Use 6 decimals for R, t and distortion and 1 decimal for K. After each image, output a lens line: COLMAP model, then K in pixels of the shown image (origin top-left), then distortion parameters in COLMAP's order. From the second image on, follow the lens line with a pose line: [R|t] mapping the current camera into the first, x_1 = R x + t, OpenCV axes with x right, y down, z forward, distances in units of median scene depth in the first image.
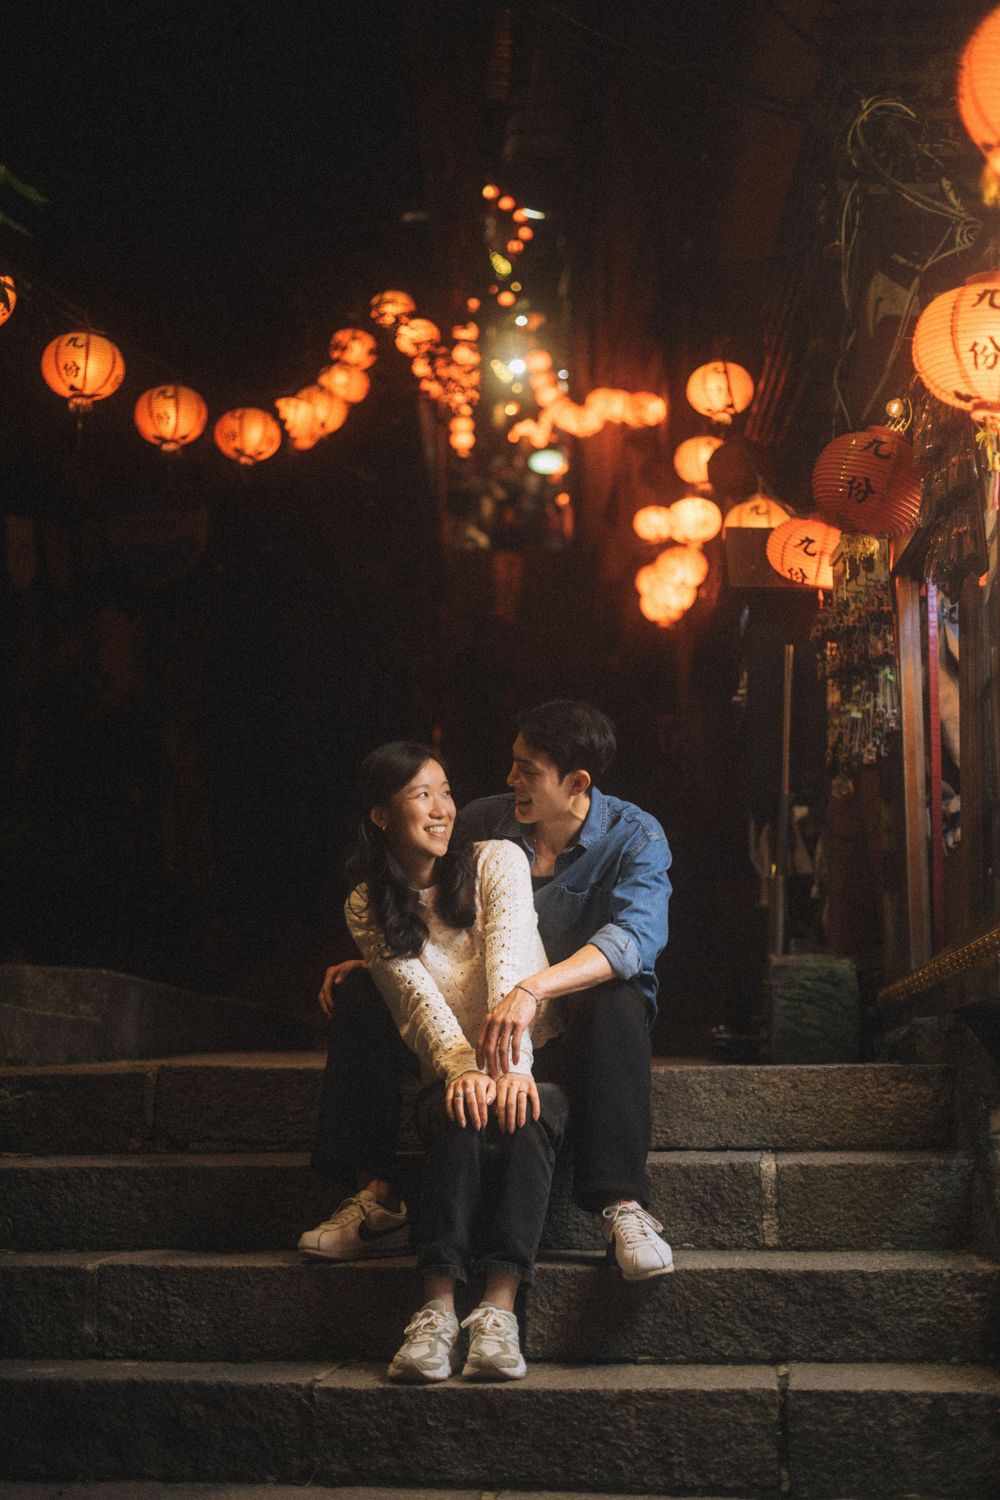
lens RADIAL K [[2119.8, 0, 500.0], [0, 2119.8, 750.0], [0, 0, 1]] dist [-0.013881, -0.031652]
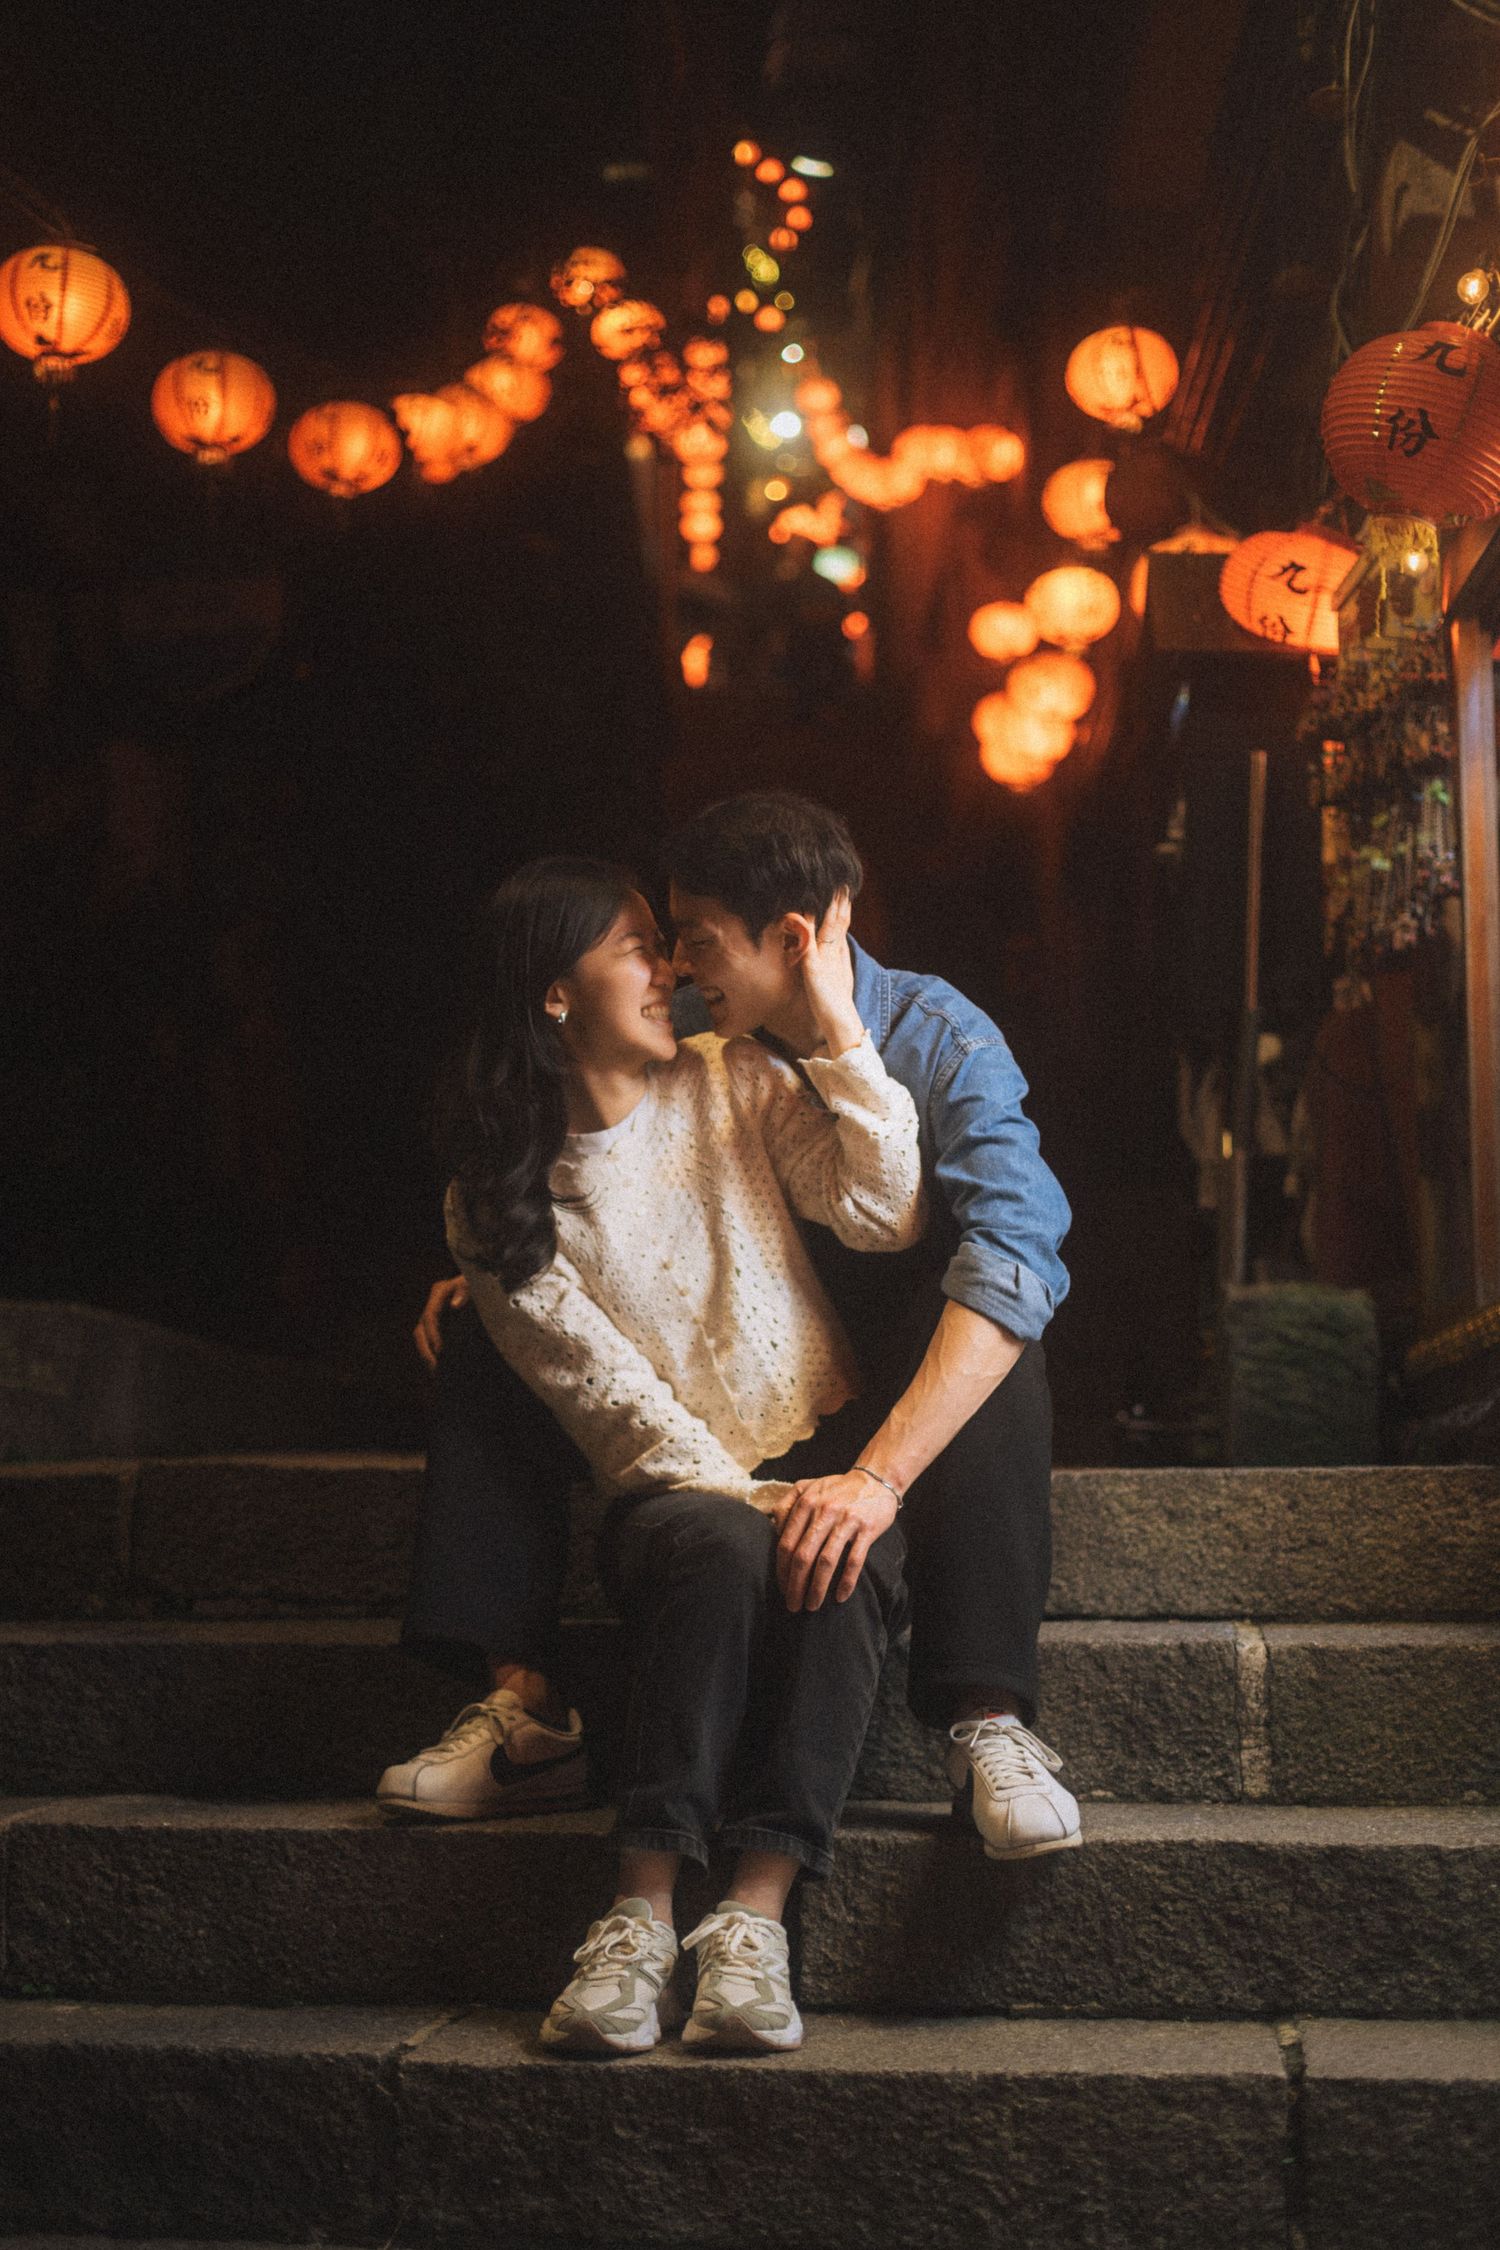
lens RADIAL K [[3216.9, 0, 707.5], [0, 3216.9, 1125.2], [0, 0, 1]] dist [-0.011942, -0.027198]
pose [[0.999874, 0.003378, -0.015531, 0.000198], [-0.002848, 0.999415, 0.034073, 0.025249], [0.015637, -0.034024, 0.999299, 0.130715]]
